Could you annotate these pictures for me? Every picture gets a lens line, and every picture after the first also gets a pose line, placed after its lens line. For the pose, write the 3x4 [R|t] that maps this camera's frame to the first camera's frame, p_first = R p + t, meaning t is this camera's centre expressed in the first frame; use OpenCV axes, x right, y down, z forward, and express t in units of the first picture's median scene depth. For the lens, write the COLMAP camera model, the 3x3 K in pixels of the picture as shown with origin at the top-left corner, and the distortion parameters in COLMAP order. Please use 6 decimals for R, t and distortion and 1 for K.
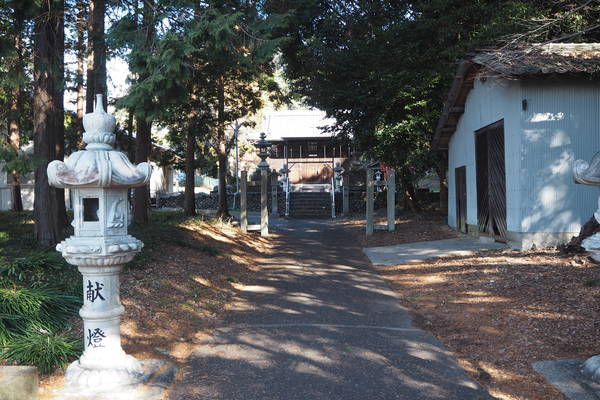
lens RADIAL K [[503.9, 0, 300.1], [0, 503.9, 199.9], [0, 0, 1]] dist [-0.091059, -0.004269]
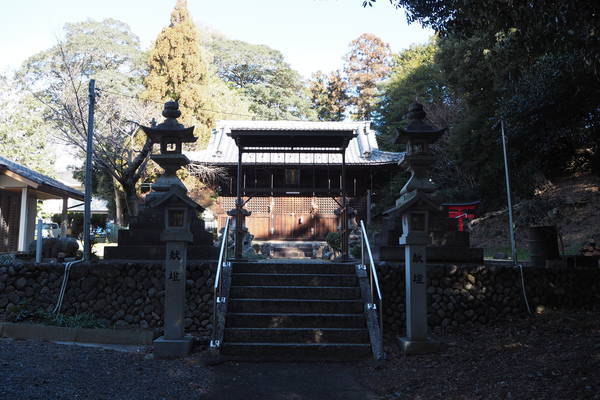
lens RADIAL K [[503.9, 0, 299.7], [0, 503.9, 199.2], [0, 0, 1]] dist [-0.091059, -0.004269]
pose [[0.998366, 0.024186, 0.051777, 0.002916], [-0.017825, 0.992618, -0.119966, -0.012142], [-0.054296, 0.118847, 0.991427, 0.440611]]
